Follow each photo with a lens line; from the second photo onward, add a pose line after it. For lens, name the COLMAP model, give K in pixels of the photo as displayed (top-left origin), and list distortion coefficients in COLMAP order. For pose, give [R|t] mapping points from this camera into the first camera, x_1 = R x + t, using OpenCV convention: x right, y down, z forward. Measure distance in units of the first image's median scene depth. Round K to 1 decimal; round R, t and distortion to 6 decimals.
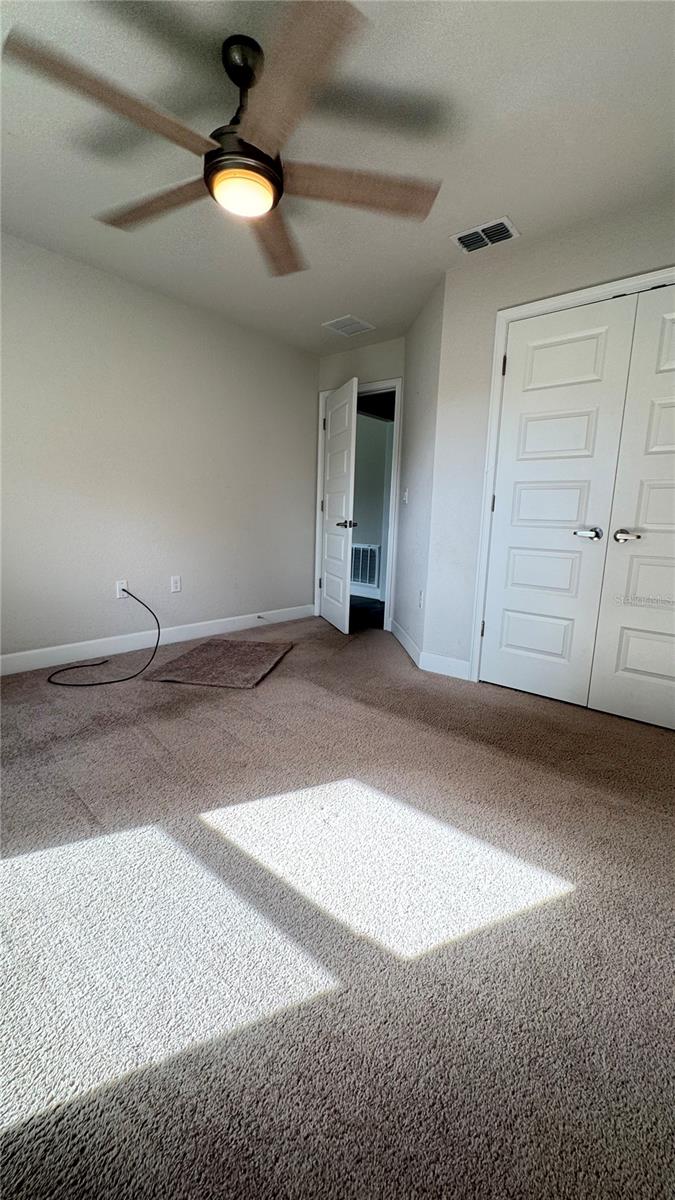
lens RADIAL K [[478.6, 0, 337.5], [0, 478.6, 600.0], [0, 0, 1]] dist [-0.001473, -0.000129]
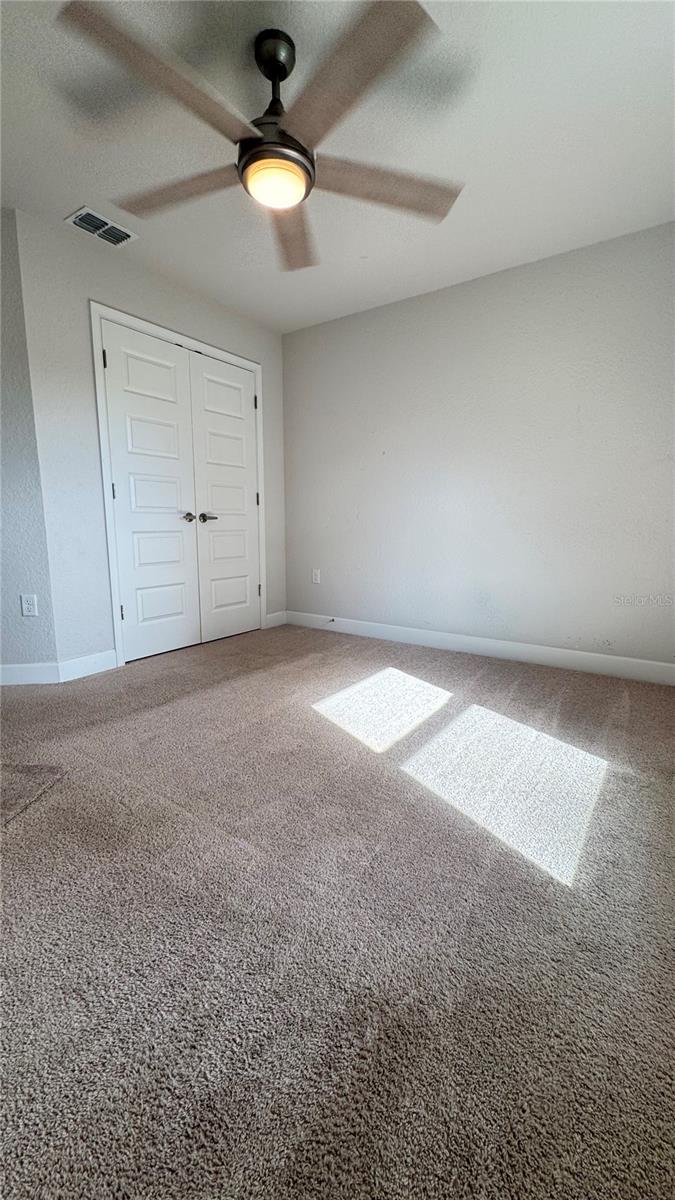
lens RADIAL K [[478.6, 0, 337.5], [0, 478.6, 600.0], [0, 0, 1]] dist [-0.001473, -0.000129]
pose [[-0.096575, -0.196652, 0.975706, -0.905800], [0.157832, 0.964859, 0.210088, -0.133485], [-0.982732, 0.174287, -0.062144, 0.721905]]
